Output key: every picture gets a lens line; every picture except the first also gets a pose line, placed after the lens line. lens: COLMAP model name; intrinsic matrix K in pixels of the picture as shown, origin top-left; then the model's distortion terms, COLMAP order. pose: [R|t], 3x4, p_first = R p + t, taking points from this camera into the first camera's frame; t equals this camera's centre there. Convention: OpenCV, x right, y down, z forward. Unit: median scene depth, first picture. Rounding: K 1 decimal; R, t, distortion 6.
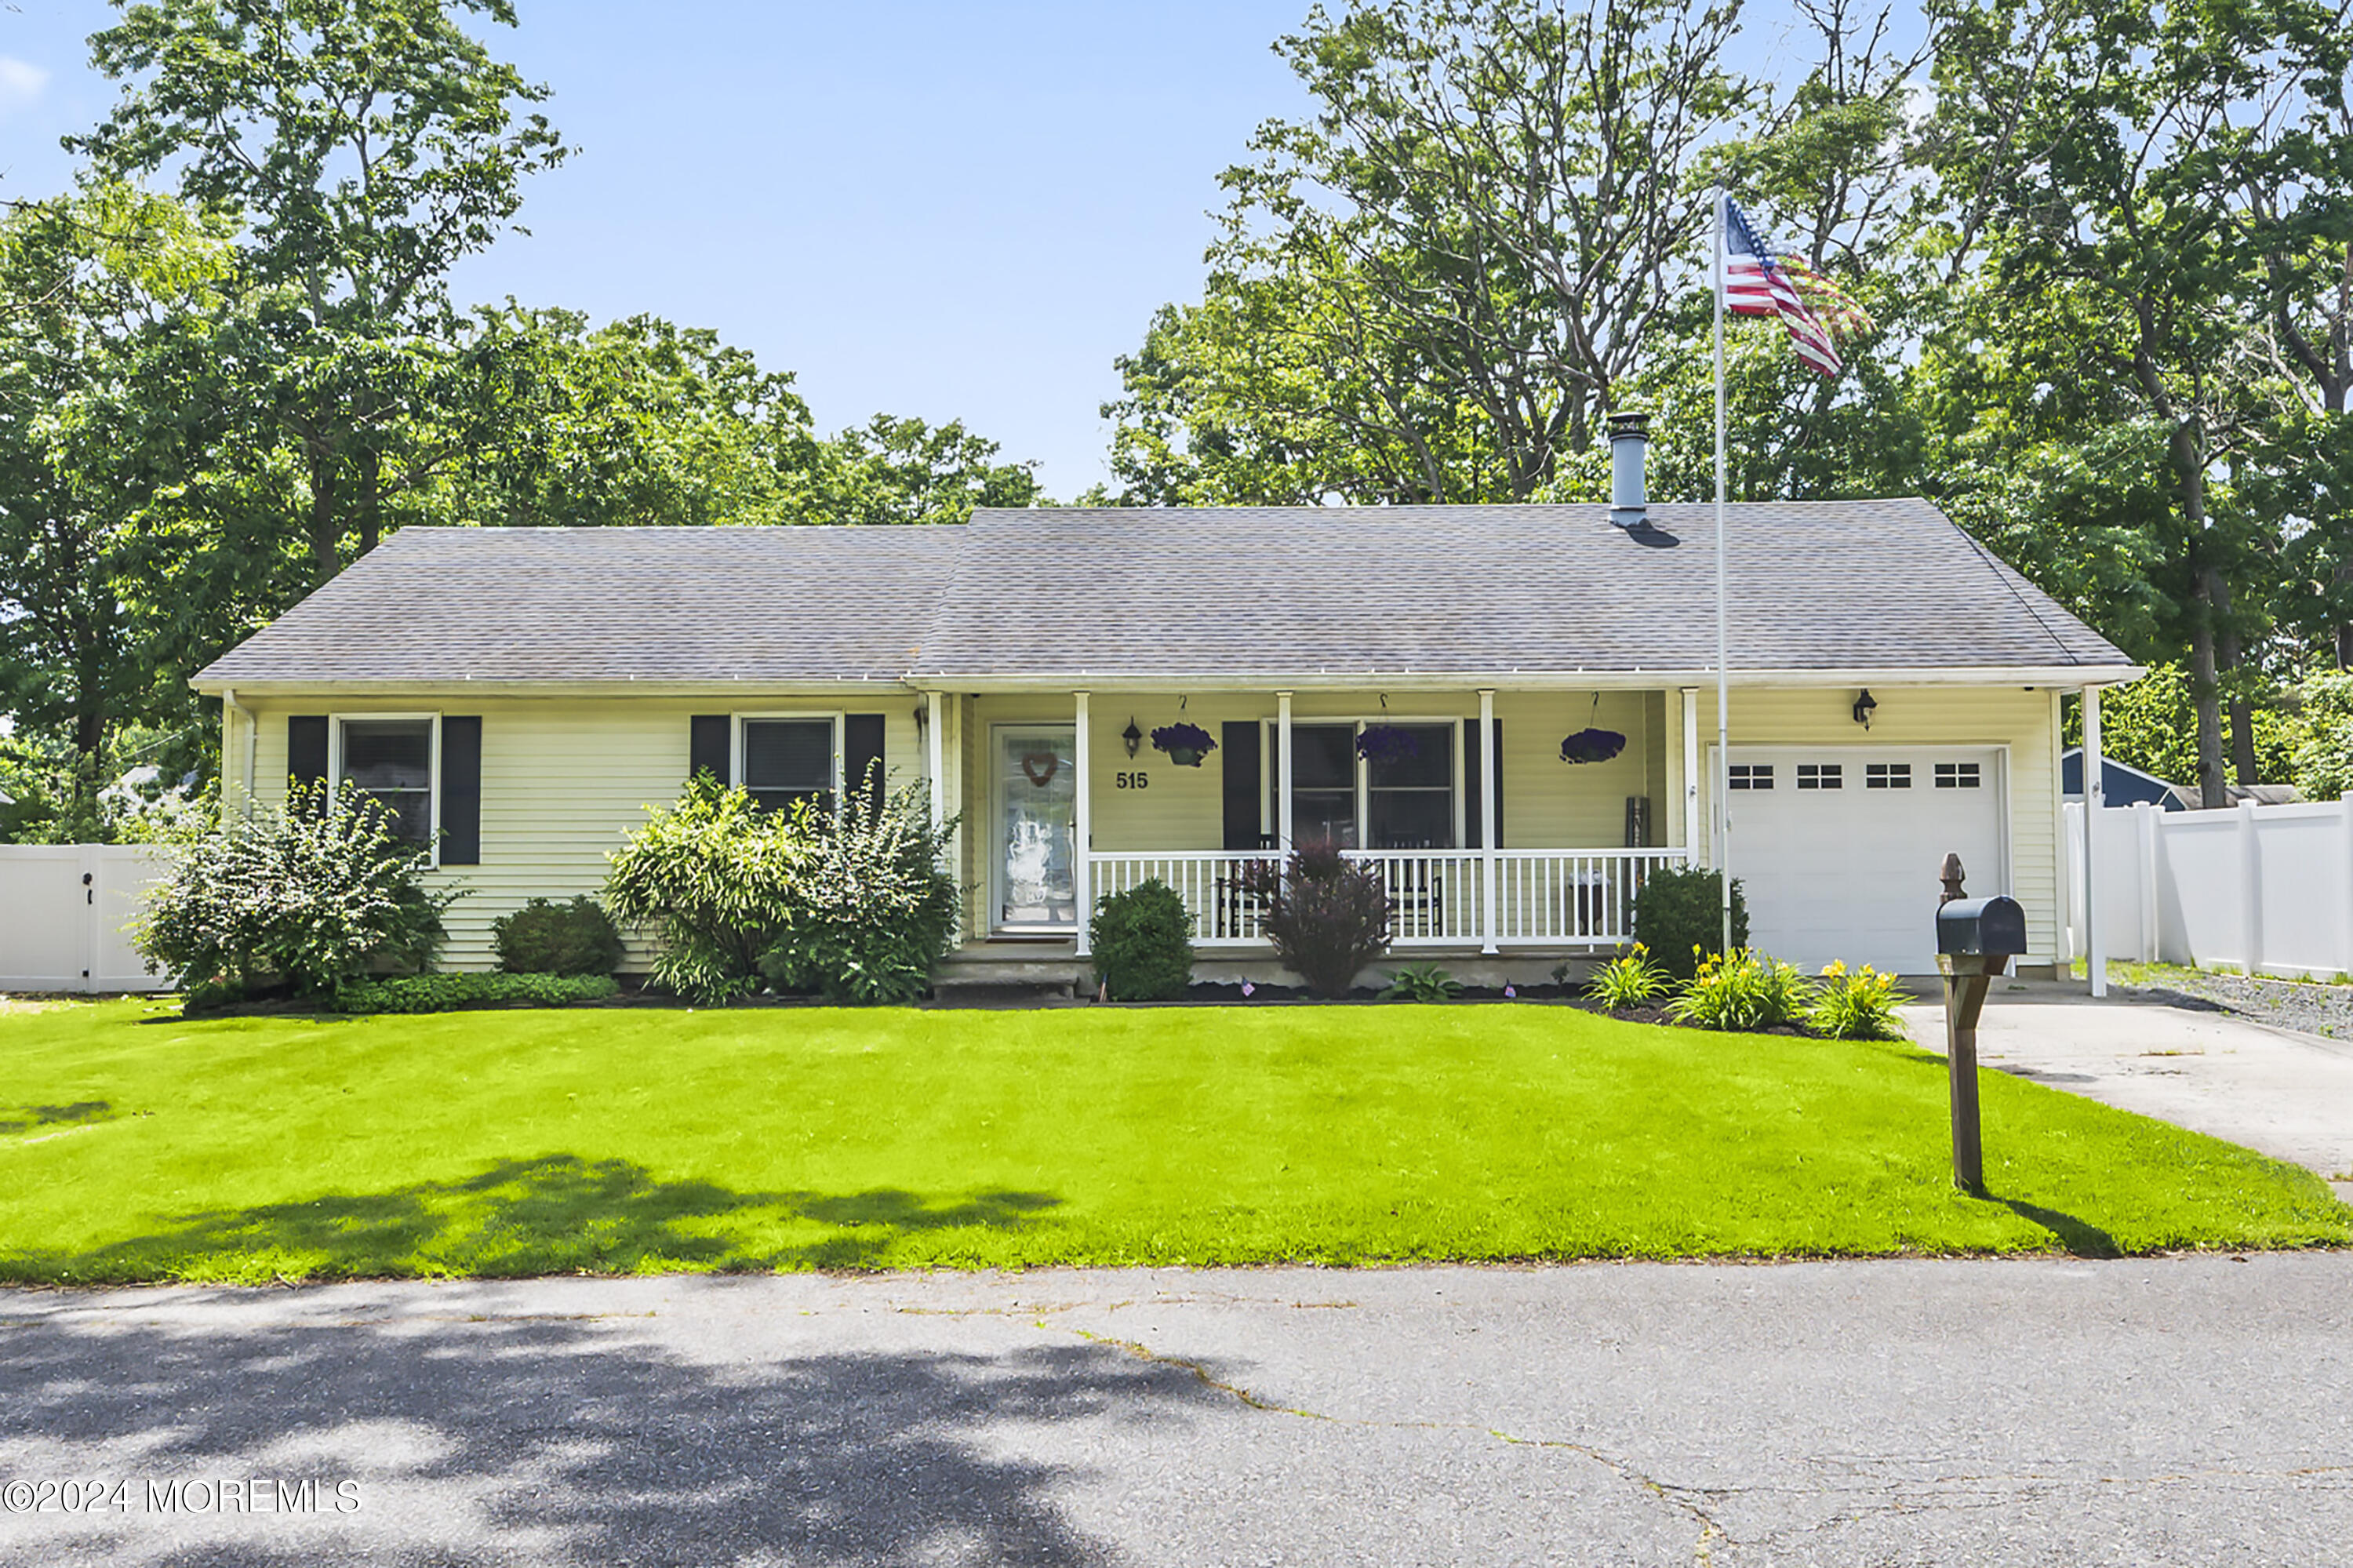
lens RADIAL K [[1097.8, 0, 1176.1], [0, 1097.8, 775.3], [0, 0, 1]] dist [-0.004343, -0.000147]
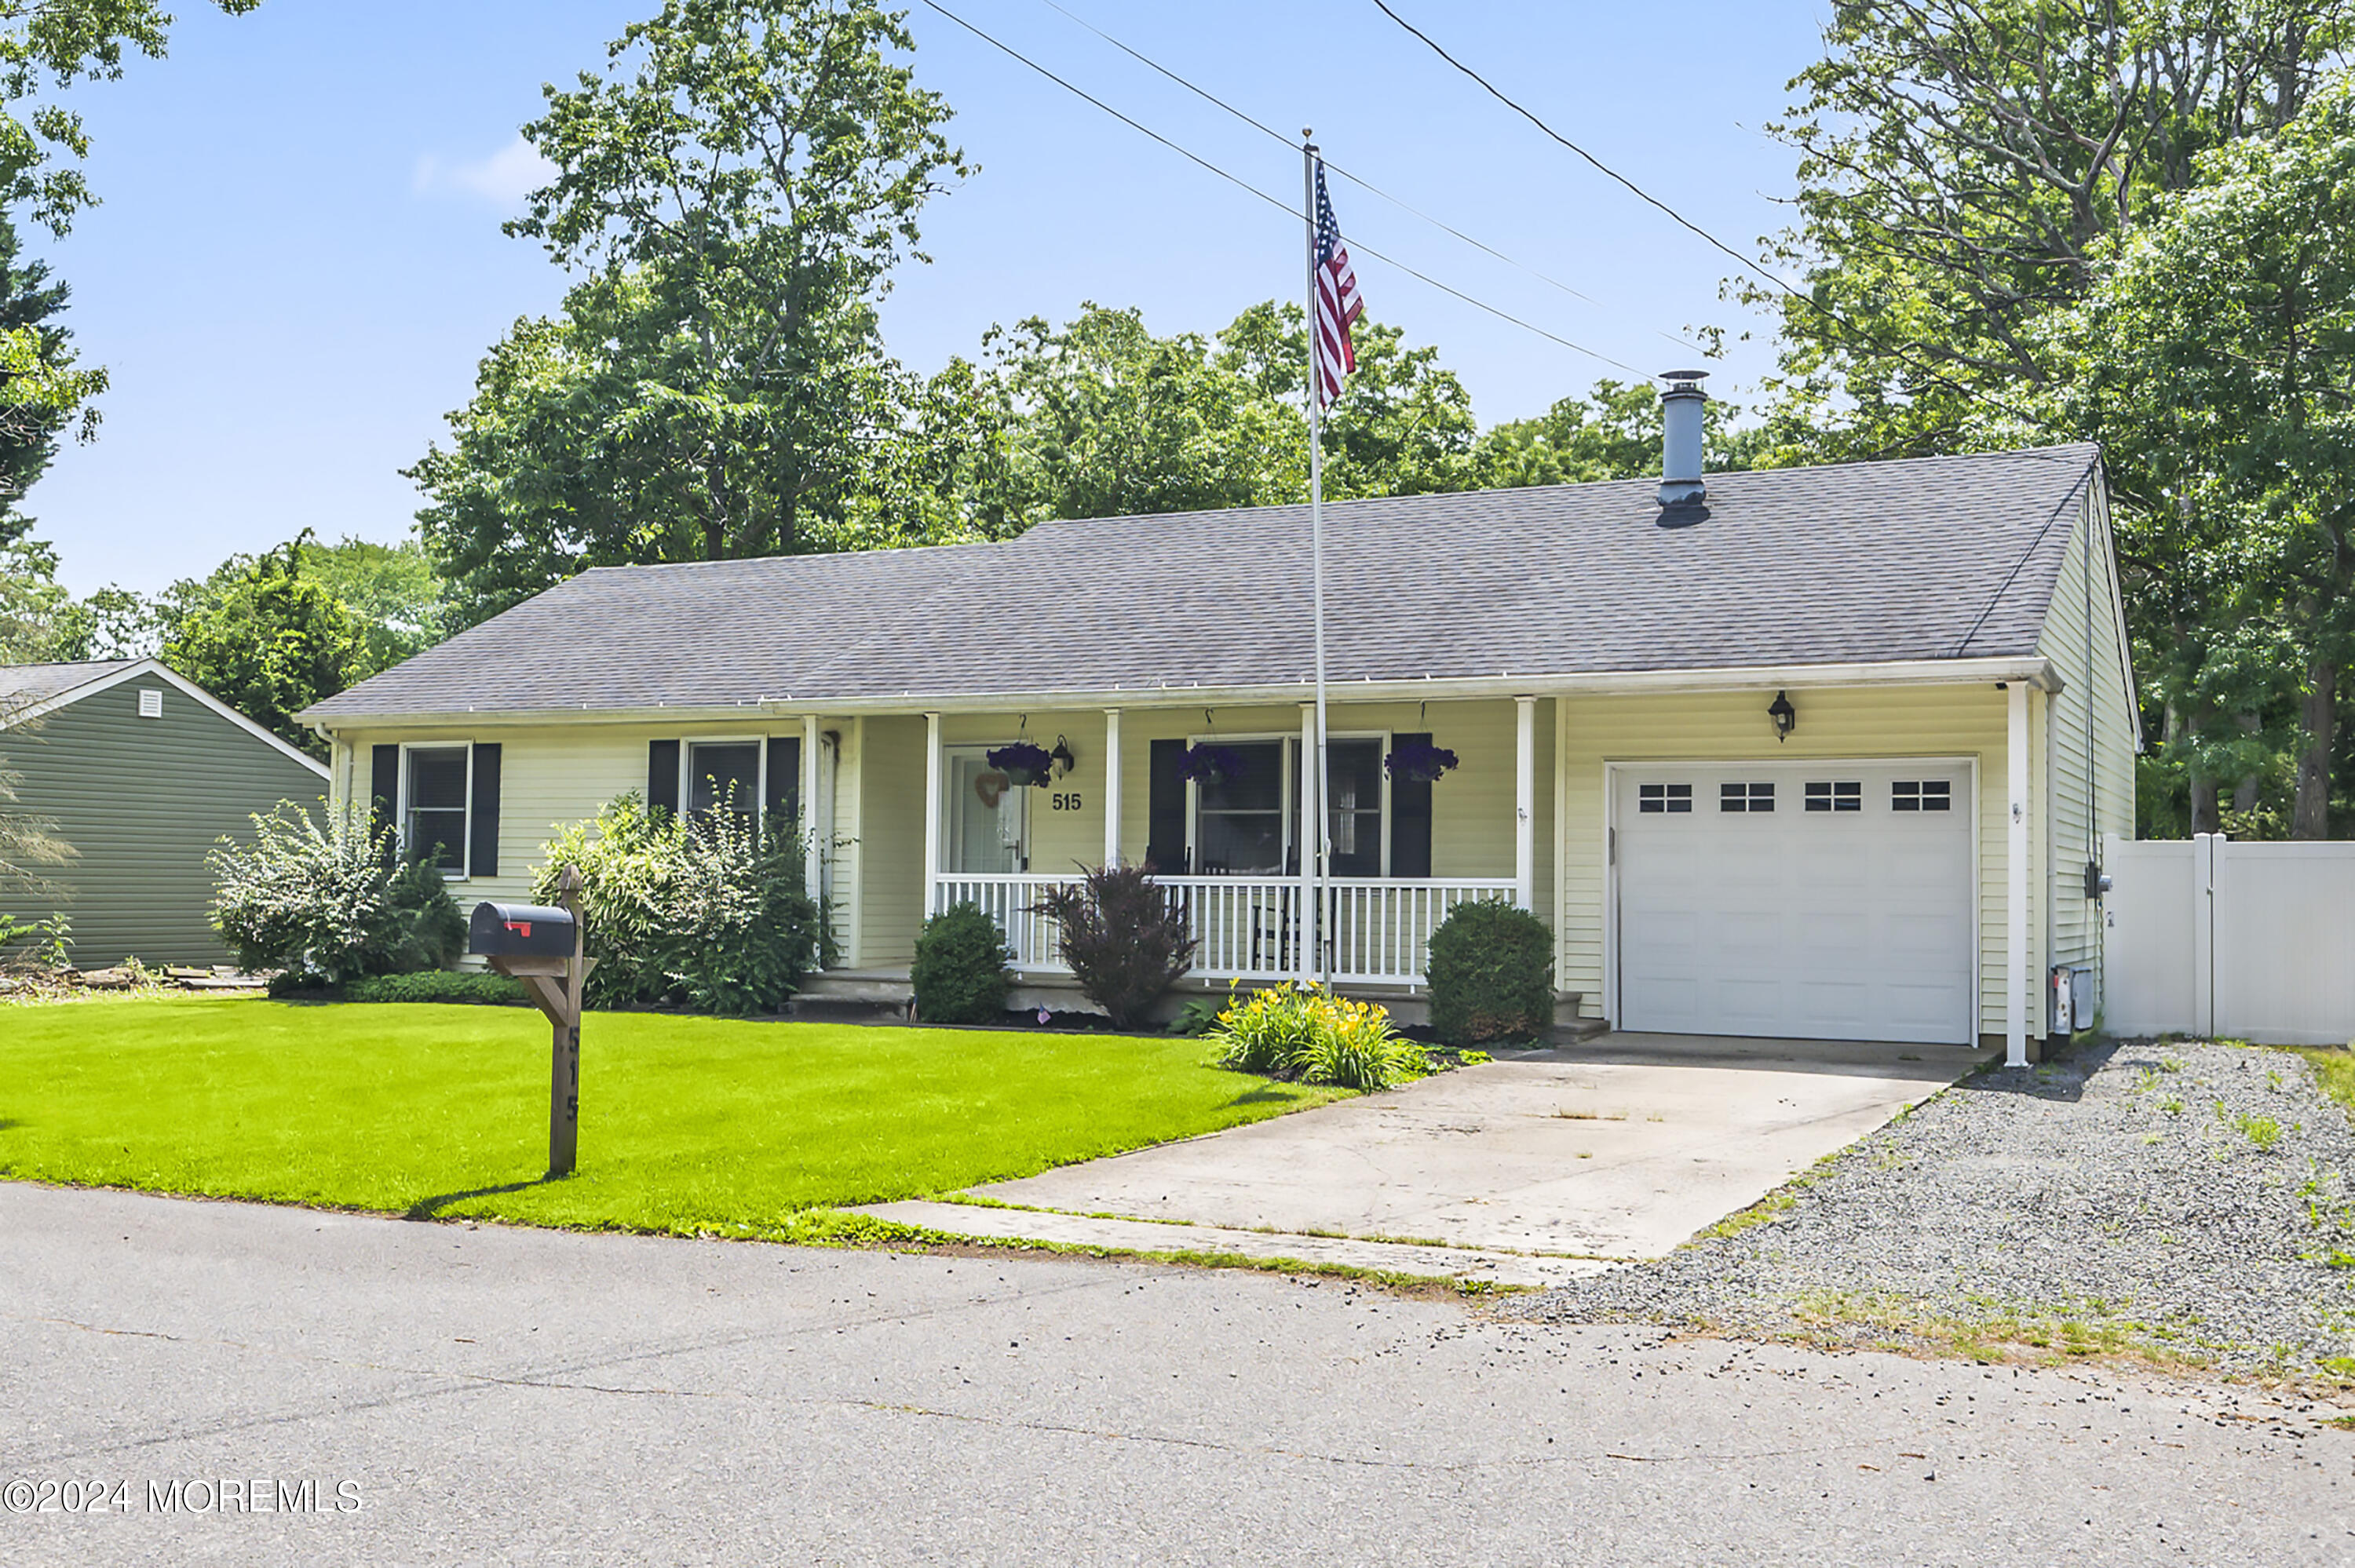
lens RADIAL K [[1210.5, 0, 1178.3], [0, 1210.5, 792.3], [0, 0, 1]] dist [0.003559, 0.000005]
pose [[0.963173, -0.001692, -0.268879, 0.420719], [0.001641, 0.999999, -0.000416, -0.002899], [0.268879, -0.000041, 0.963174, -0.002273]]
